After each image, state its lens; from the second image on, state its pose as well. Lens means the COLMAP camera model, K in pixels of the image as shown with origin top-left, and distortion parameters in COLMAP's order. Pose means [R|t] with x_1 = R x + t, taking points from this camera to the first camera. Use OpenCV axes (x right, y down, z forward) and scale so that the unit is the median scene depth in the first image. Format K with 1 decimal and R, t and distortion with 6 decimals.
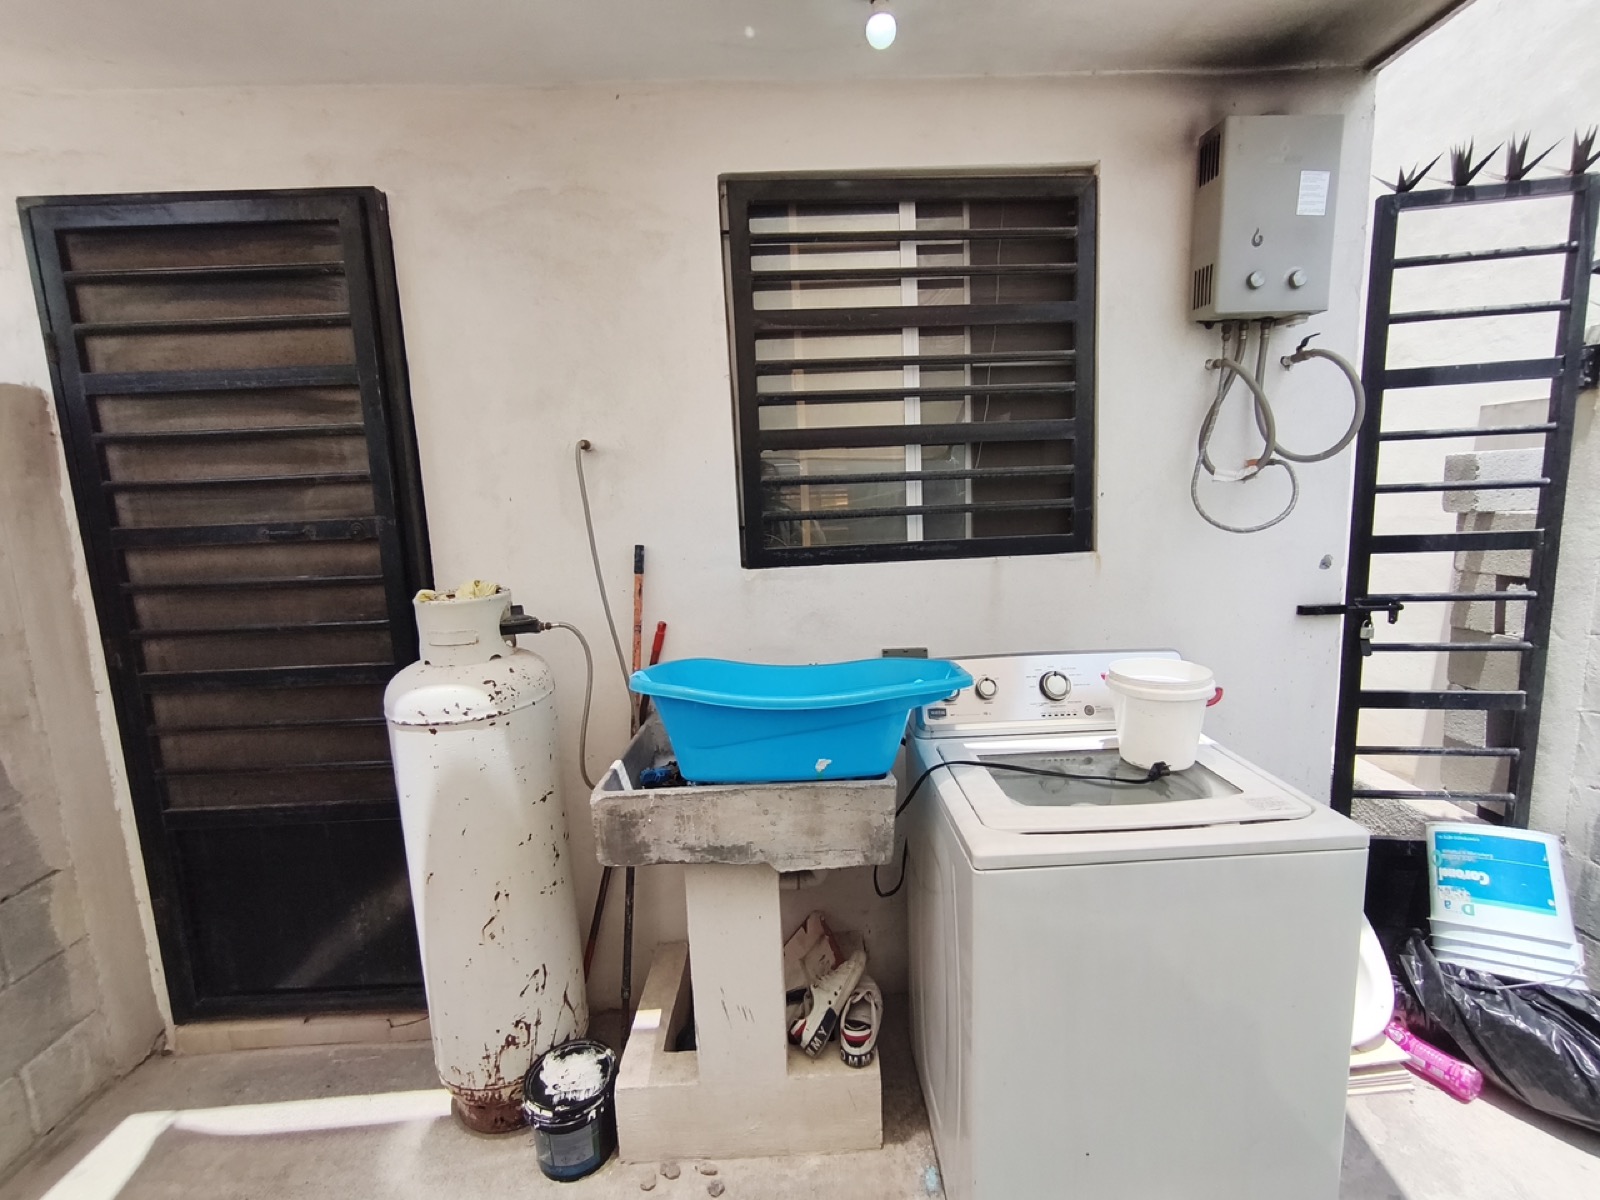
lens RADIAL K [[706.4, 0, 803.2], [0, 706.4, 597.2], [0, 0, 1]] dist [0.000711, -0.000639]
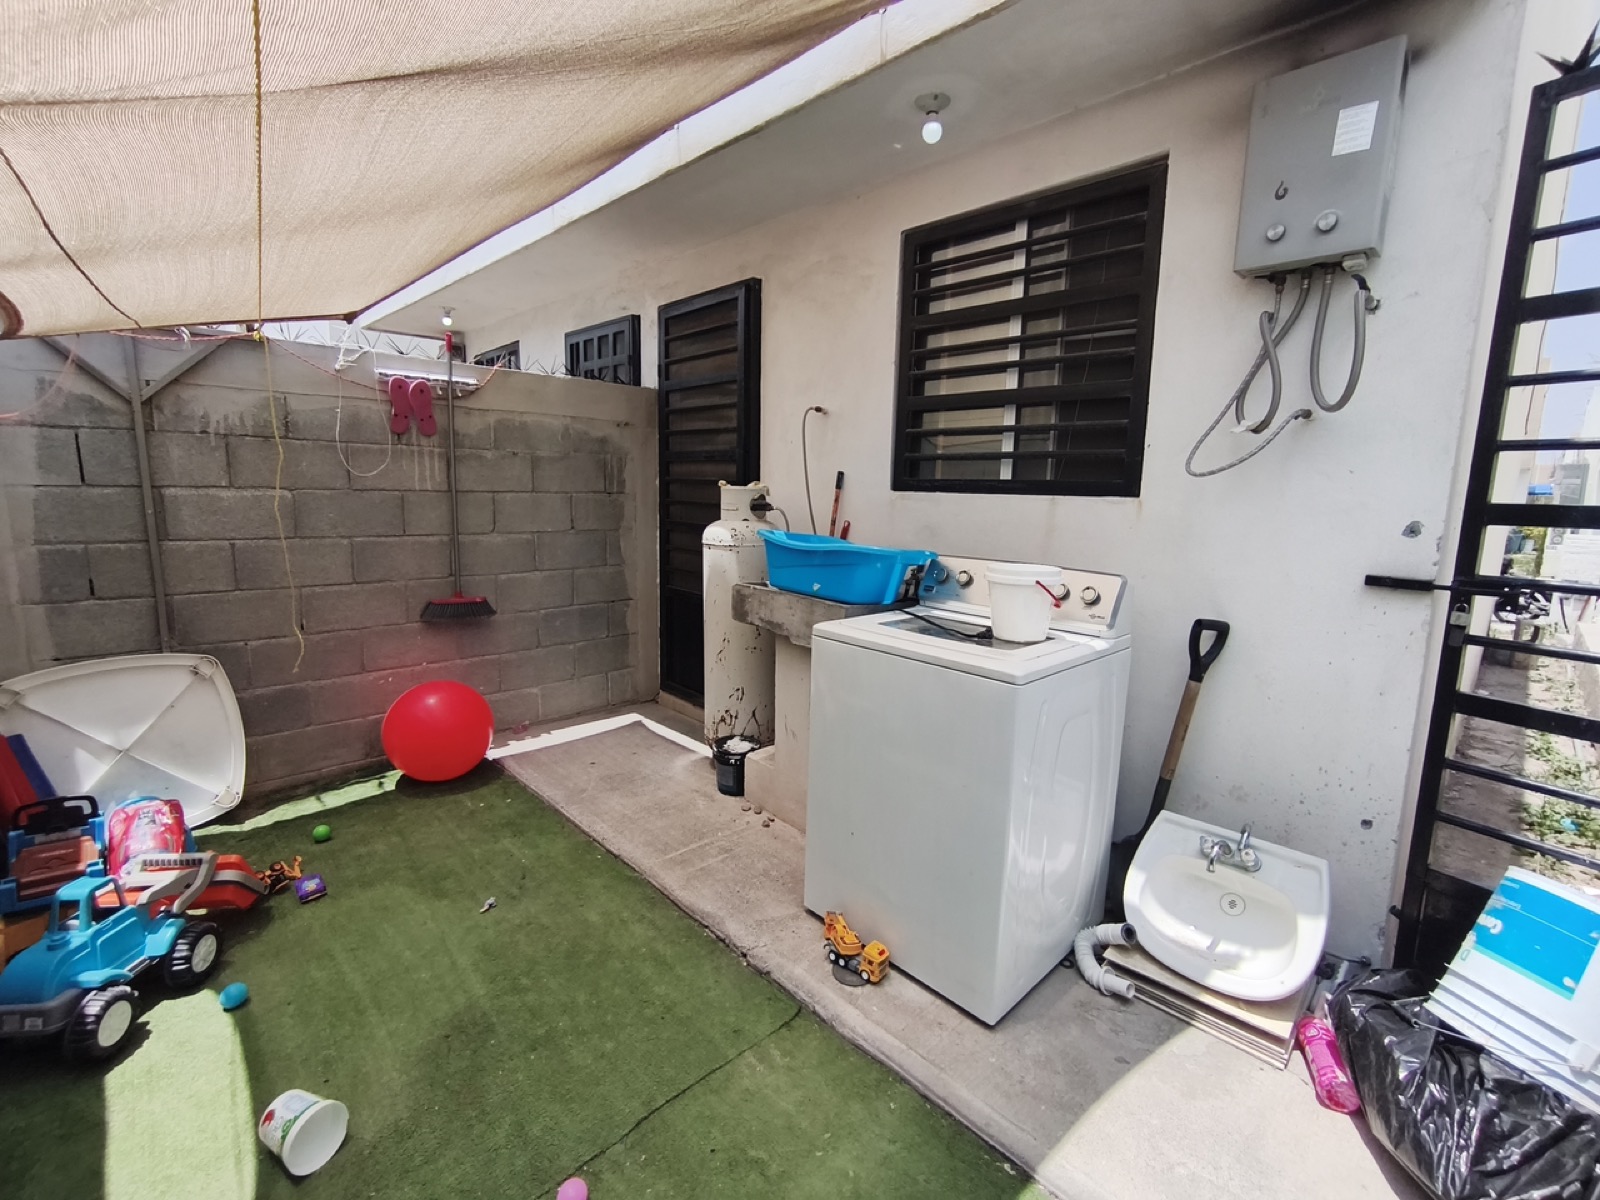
lens RADIAL K [[706.4, 0, 806.1], [0, 706.4, 596.8], [0, 0, 1]] dist [0.000711, -0.000639]
pose [[0.662335, 0.172677, -0.729037, 0.960843], [-0.165012, 0.982804, 0.082868, 0.090577], [0.730810, 0.065414, 0.679439, -0.148047]]
